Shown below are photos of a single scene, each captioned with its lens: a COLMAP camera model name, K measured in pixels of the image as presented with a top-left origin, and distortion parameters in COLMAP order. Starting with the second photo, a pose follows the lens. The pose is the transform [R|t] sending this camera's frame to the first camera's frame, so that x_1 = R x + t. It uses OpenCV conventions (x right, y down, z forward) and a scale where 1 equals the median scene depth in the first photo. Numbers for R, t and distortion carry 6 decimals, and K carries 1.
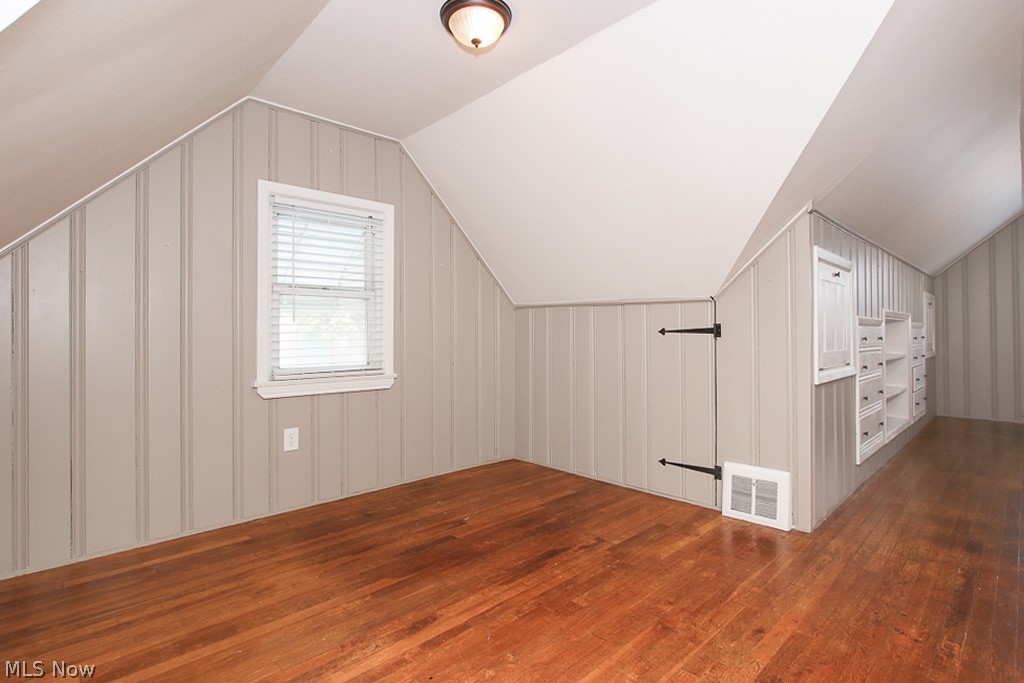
lens RADIAL K [[484.7, 0, 504.4], [0, 484.7, 338.4], [0, 0, 1]] dist [-0.012439, 0.000299]
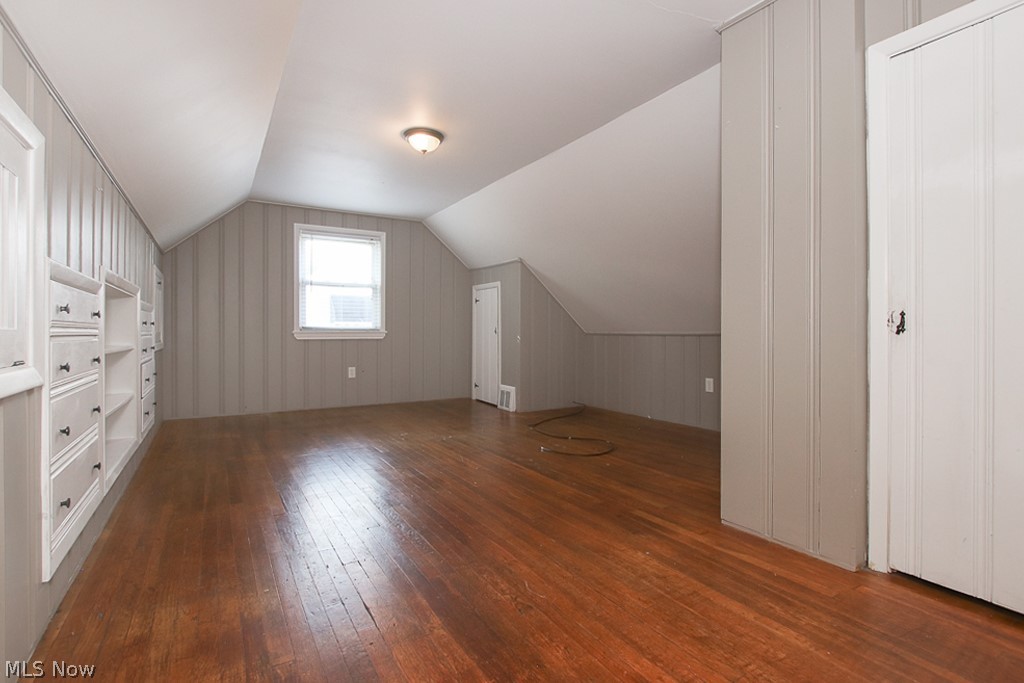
lens RADIAL K [[484.7, 0, 504.4], [0, 484.7, 338.4], [0, 0, 1]] dist [-0.012439, 0.000299]
pose [[0.196933, 0.004751, 0.980405, 0.263828], [-0.010884, 0.999937, -0.002659, 0.019415], [-0.980357, -0.010147, 0.196972, 0.342063]]
